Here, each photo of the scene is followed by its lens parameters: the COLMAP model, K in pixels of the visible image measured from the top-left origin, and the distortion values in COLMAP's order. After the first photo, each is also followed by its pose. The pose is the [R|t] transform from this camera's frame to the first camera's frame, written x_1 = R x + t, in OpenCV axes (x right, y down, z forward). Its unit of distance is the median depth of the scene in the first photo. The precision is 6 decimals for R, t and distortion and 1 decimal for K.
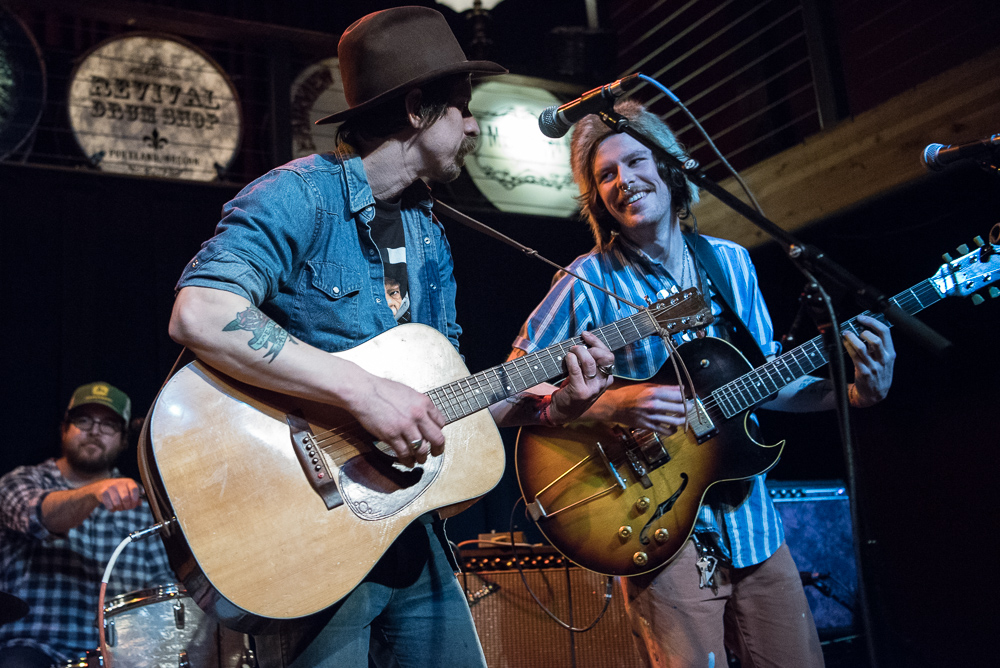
lens RADIAL K [[1141.4, 0, 411.1], [0, 1141.4, 279.2], [0, 0, 1]] dist [0.022183, 0.000000]
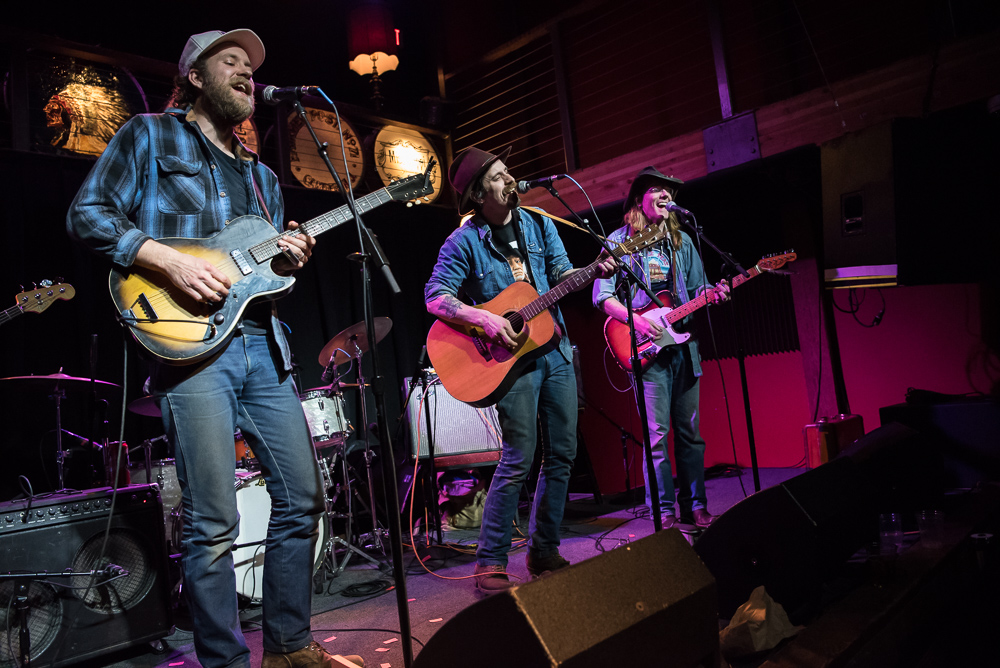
lens RADIAL K [[753.8, 0, 497.7], [0, 753.8, 341.1], [0, 0, 1]] dist [-0.070687, 0.024302]
pose [[0.941152, -0.009941, 0.337838, -0.198253], [-0.046894, 0.986059, 0.159653, -0.039631], [-0.334715, -0.166100, 0.927565, -0.232391]]
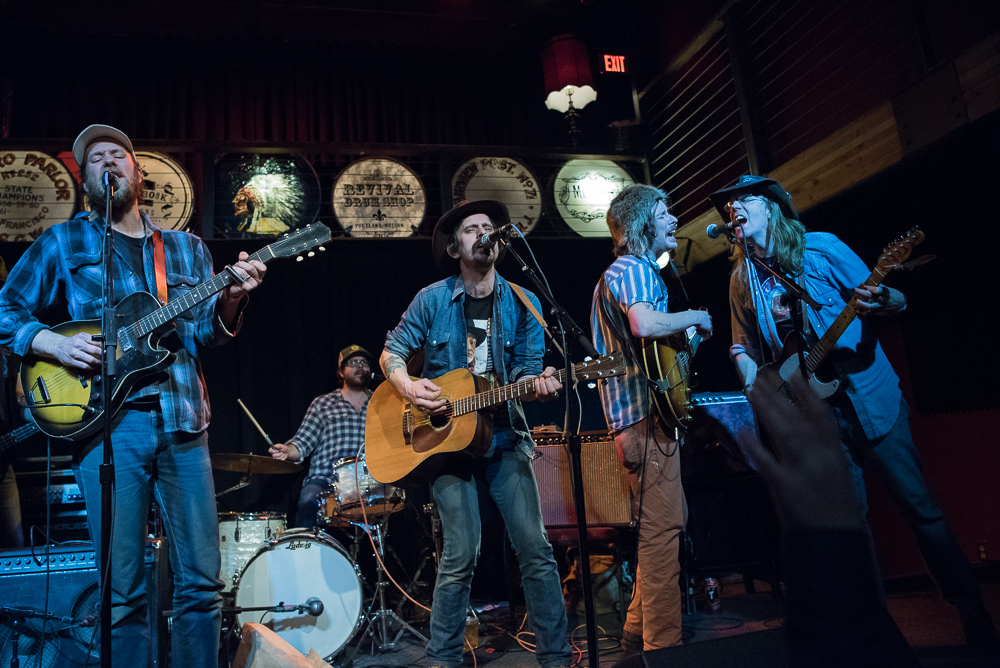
lens RADIAL K [[753.8, 0, 448.4], [0, 753.8, 303.8], [0, 0, 1]] dist [-0.070687, 0.024302]
pose [[0.971985, -0.053852, -0.228790, 0.153056], [0.069565, 0.995700, 0.061171, -0.046989], [0.224512, -0.075373, 0.971552, -0.162681]]
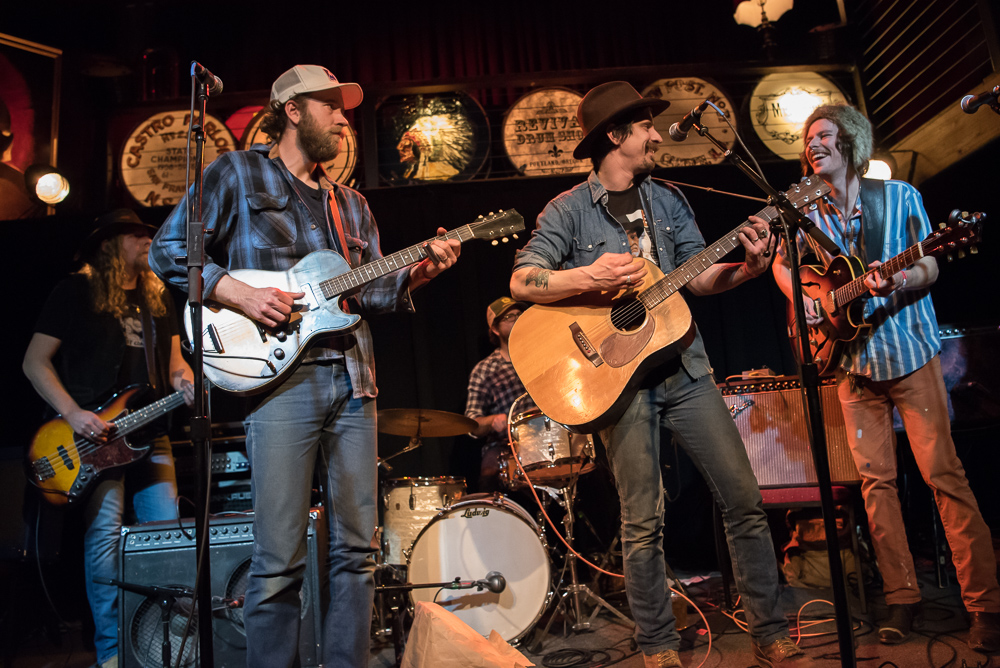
lens RADIAL K [[753.8, 0, 531.9], [0, 753.8, 302.5], [0, 0, 1]] dist [-0.070687, 0.024302]
pose [[0.924507, -0.091068, -0.370126, 0.131246], [0.133392, 0.986936, 0.090355, -0.008041], [0.357062, -0.132906, 0.924577, -0.059648]]
